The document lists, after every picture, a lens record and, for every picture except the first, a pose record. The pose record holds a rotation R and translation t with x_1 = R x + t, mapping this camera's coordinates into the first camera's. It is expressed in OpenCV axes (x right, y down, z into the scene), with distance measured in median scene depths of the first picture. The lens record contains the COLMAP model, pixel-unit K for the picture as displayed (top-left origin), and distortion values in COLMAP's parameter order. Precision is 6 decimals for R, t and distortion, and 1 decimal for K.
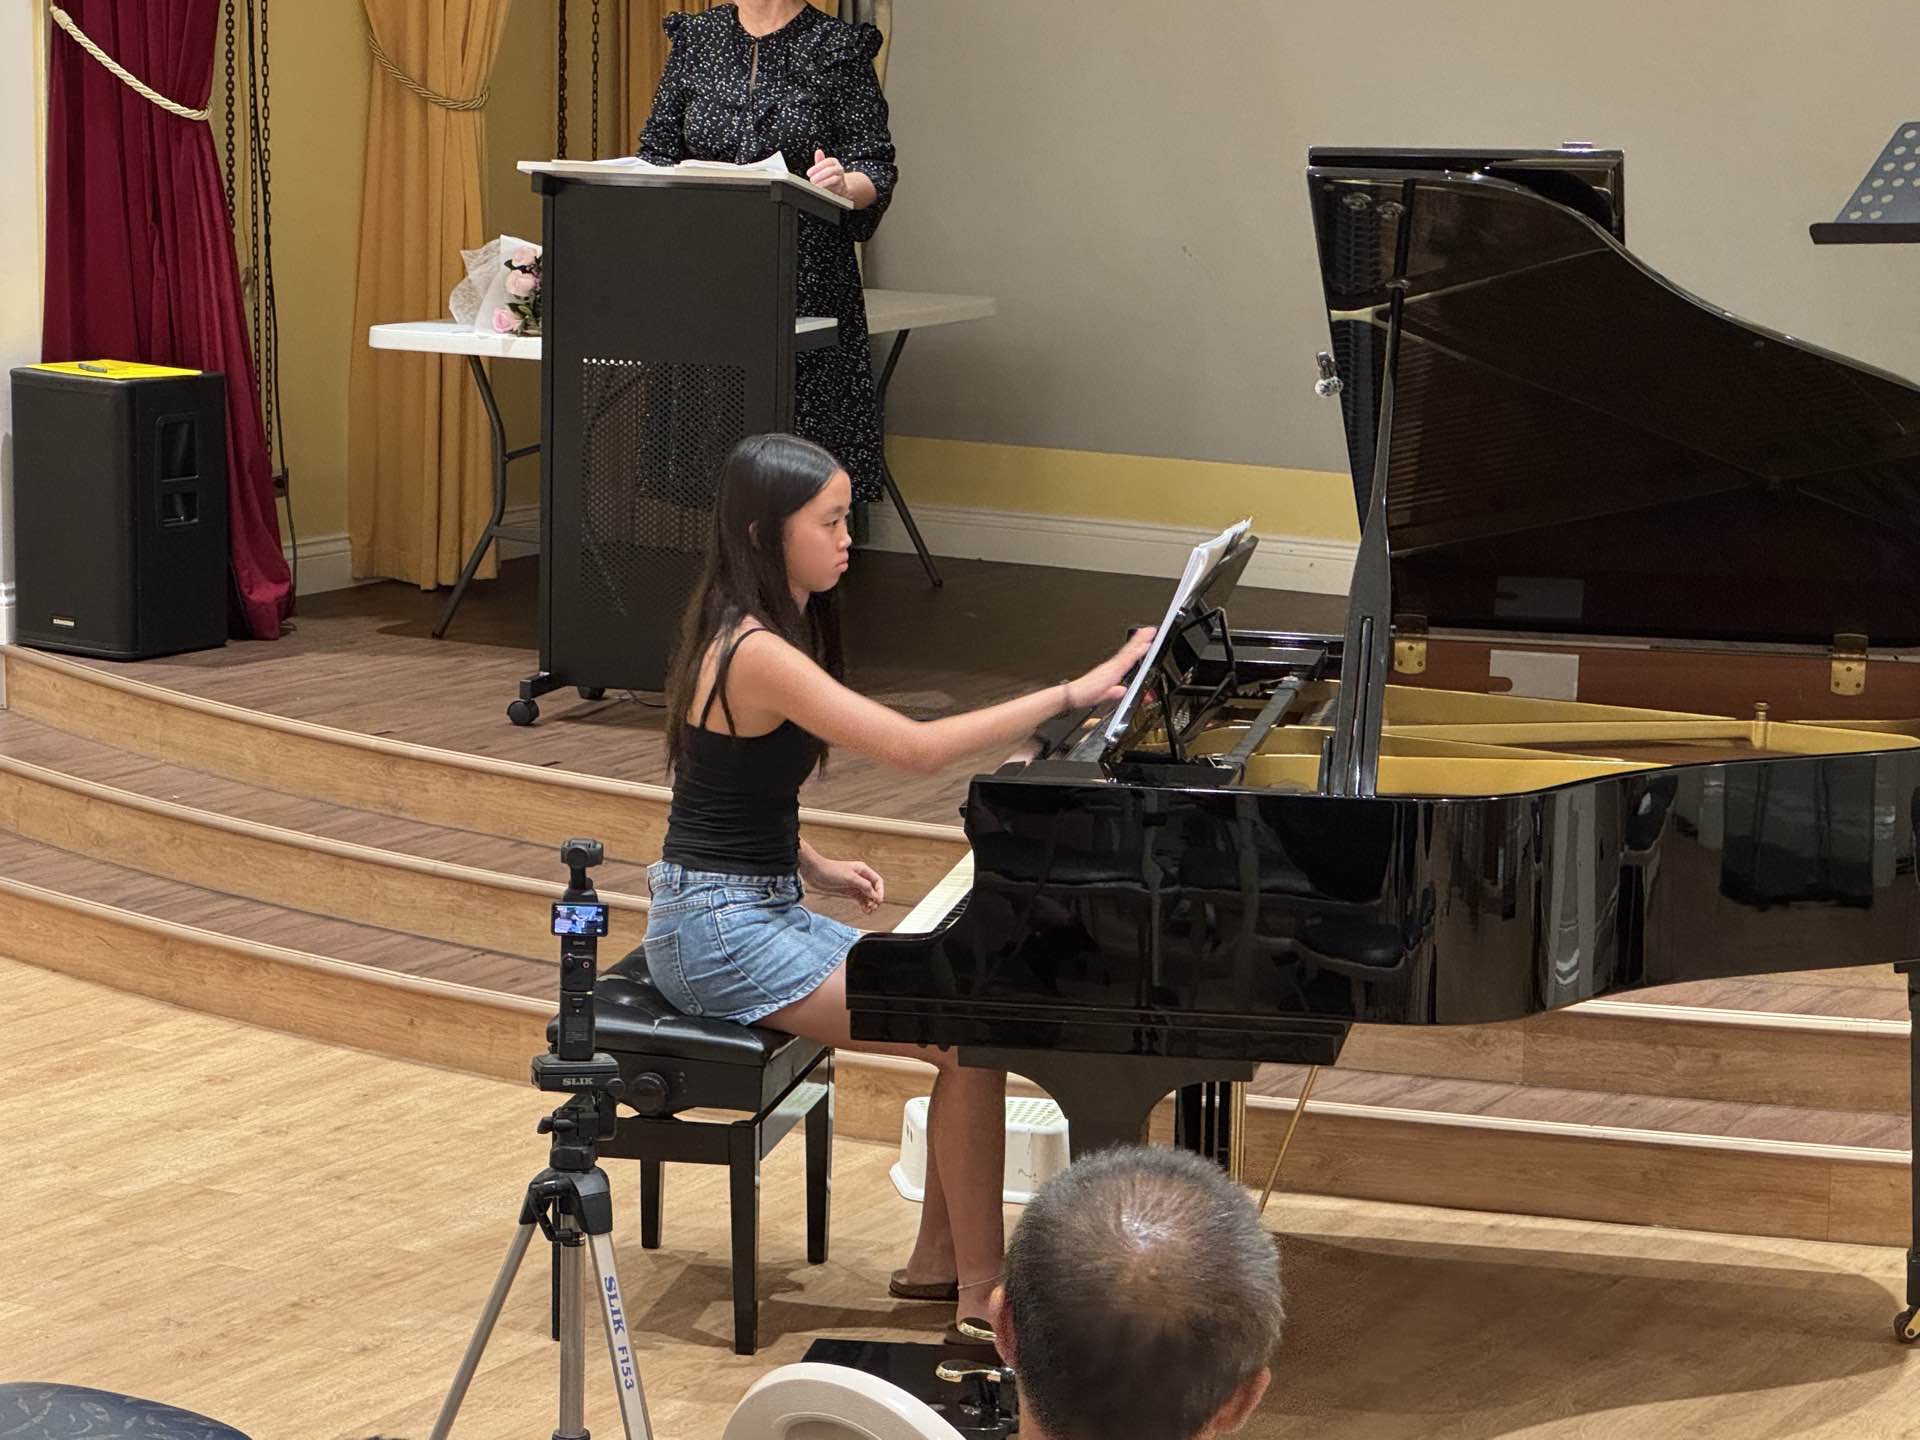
lens RADIAL K [[4534.2, 0, 990.2], [0, 4534.2, 735.0], [0, 0, 1]] dist [0.180251, 0.000000]
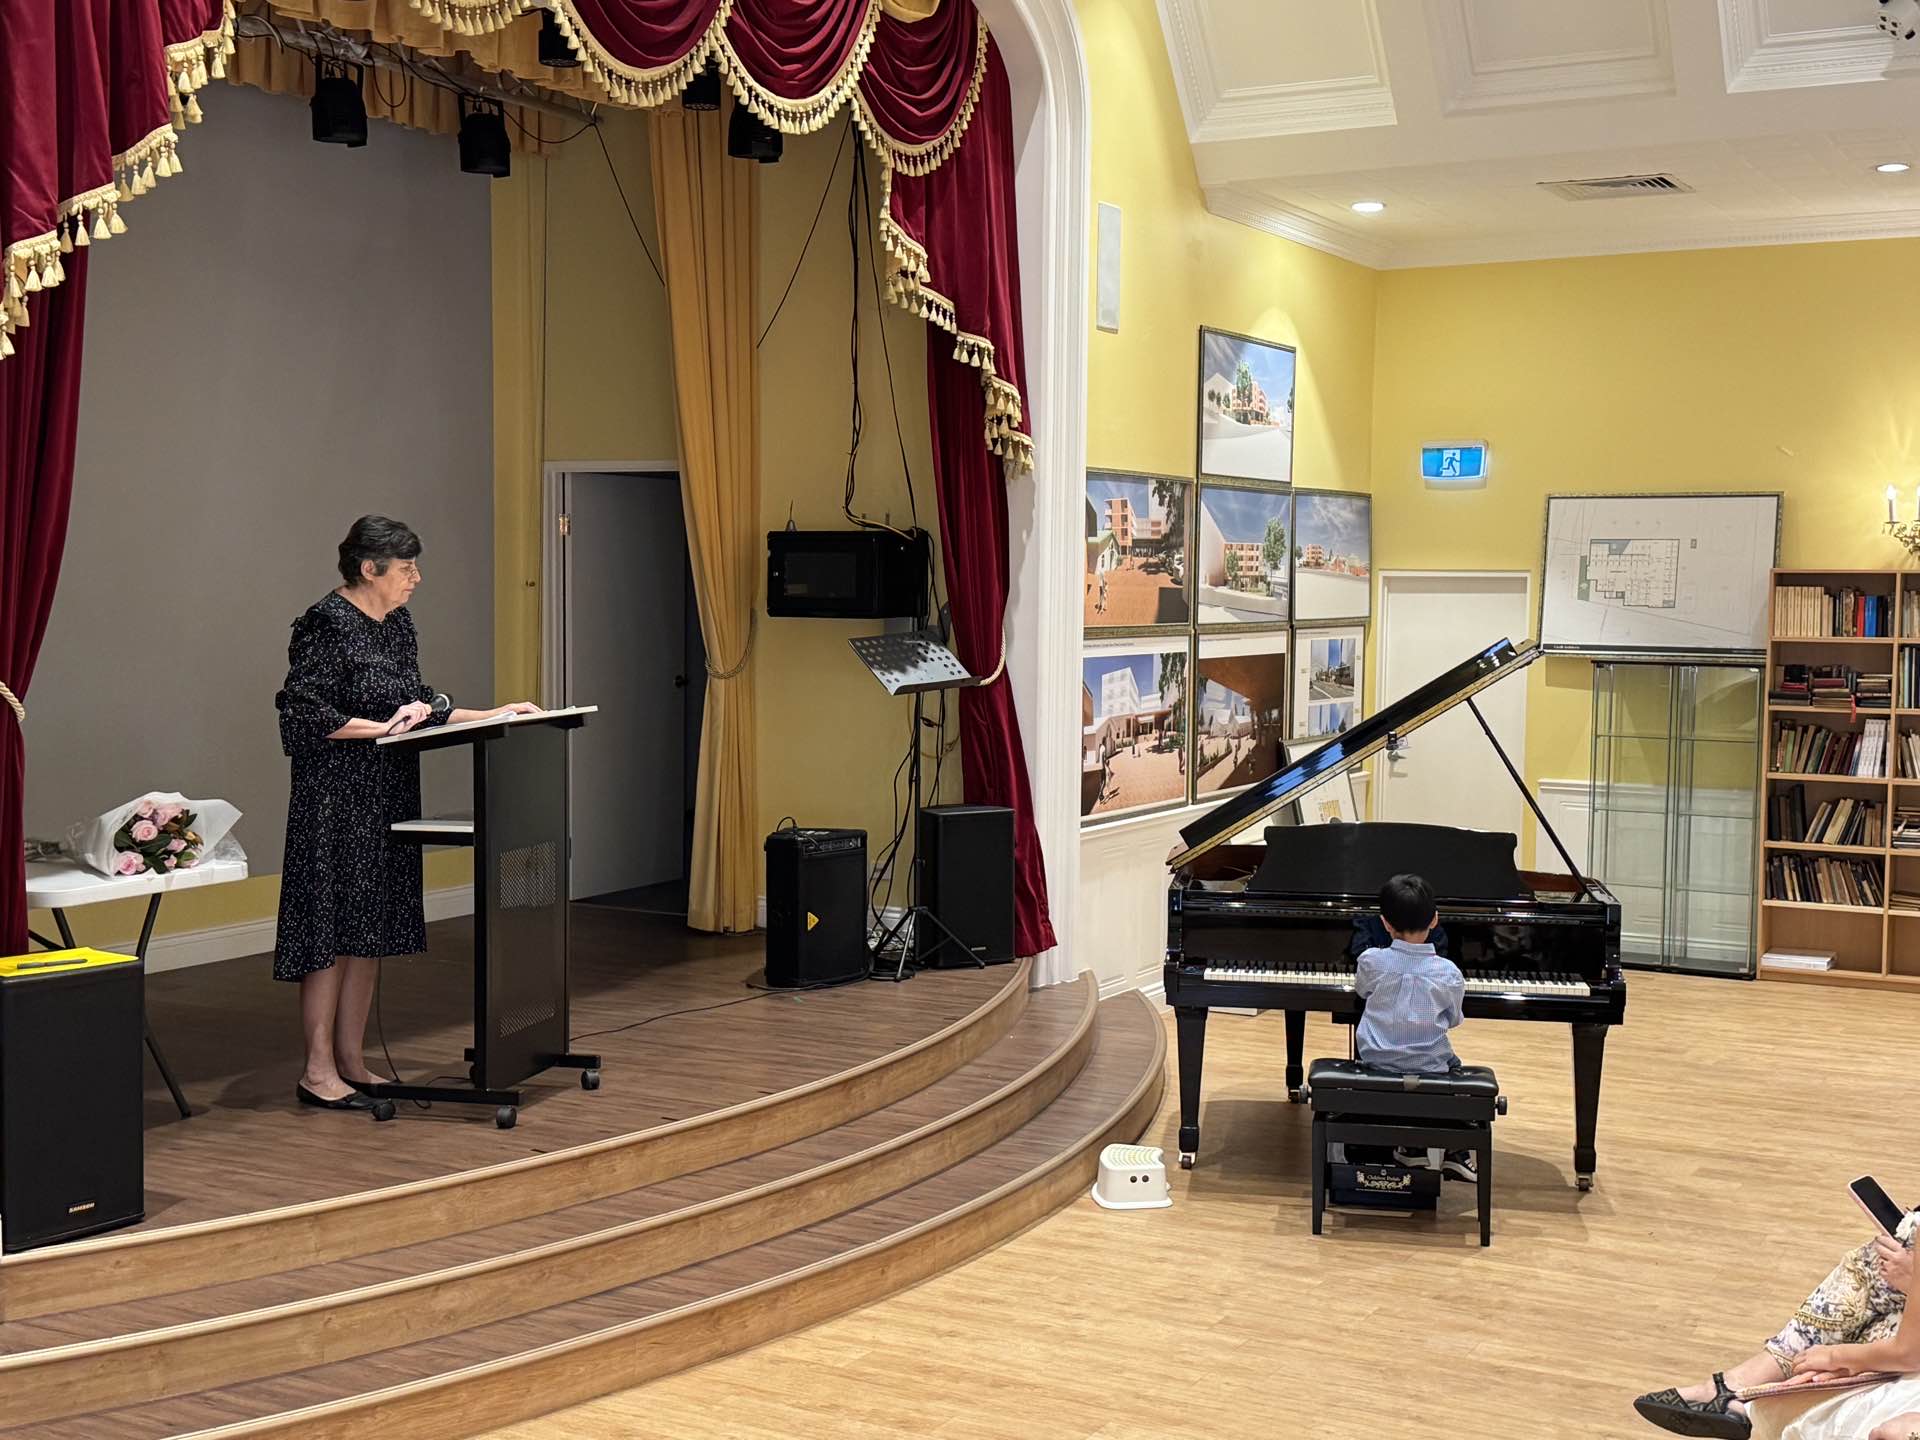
lens RADIAL K [[2372.5, 0, 948.5], [0, 2372.5, 742.5], [0, 0, 1]] dist [0.123418, 0.000000]
pose [[-0.023648, -0.090525, 0.995613, -0.837957], [0.159412, 0.982808, 0.093147, -0.167028], [-0.986929, 0.160915, -0.008811, 0.892482]]
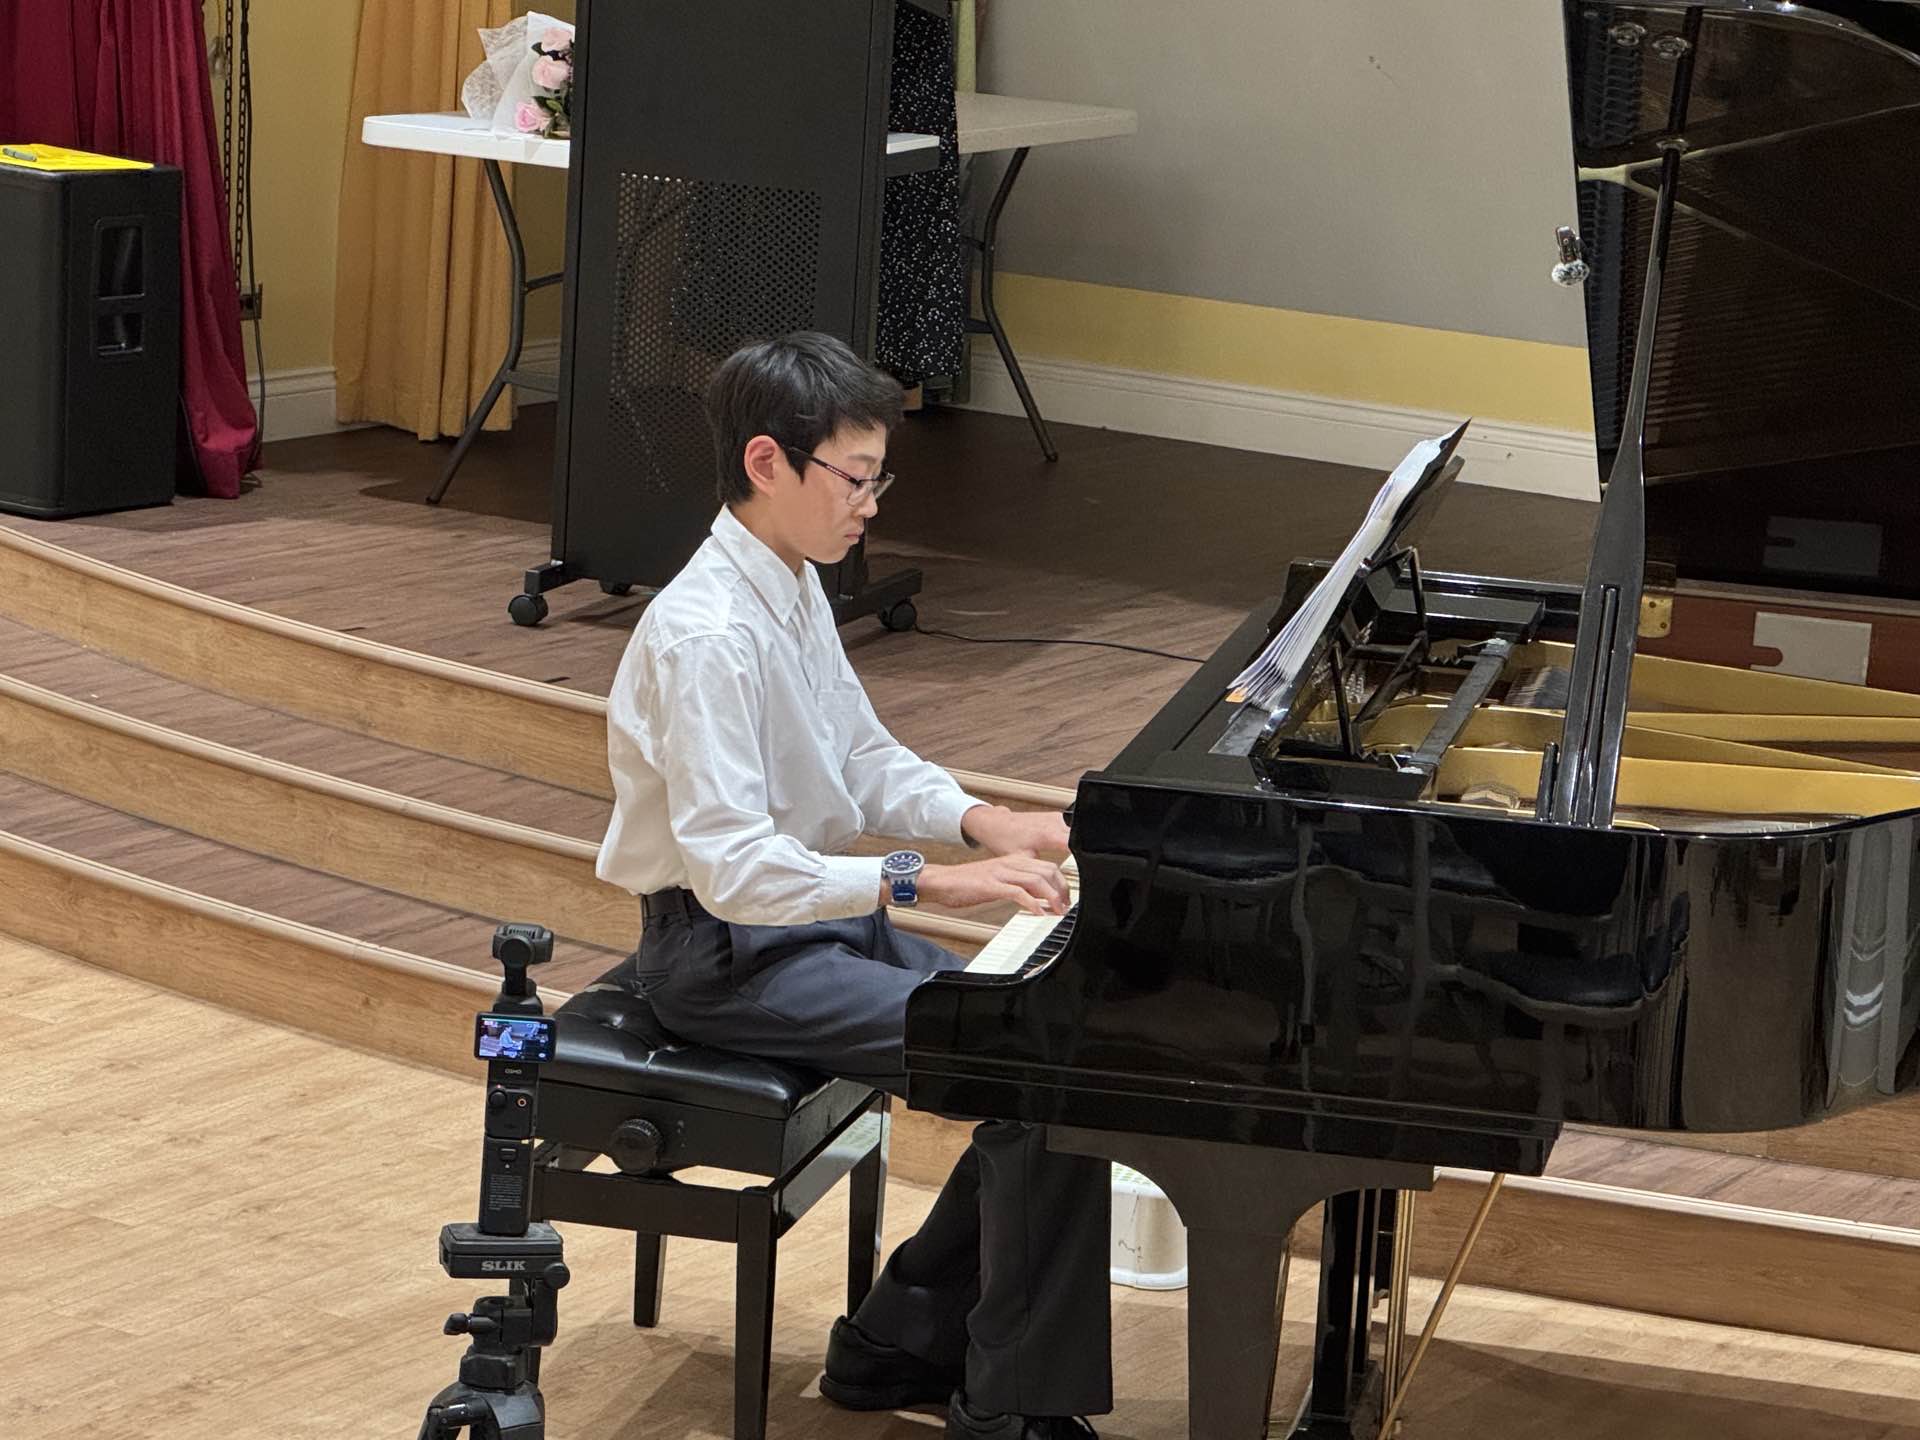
lens RADIAL K [[5155.8, 0, 972.1], [0, 5155.8, 729.4], [0, 0, 1]] dist [0.174600, 0.000000]
pose [[0.998709, 0.044529, -0.024435, -0.000919], [-0.043781, 0.998579, 0.030376, -0.015685], [0.025752, -0.029267, 0.999240, 0.090602]]
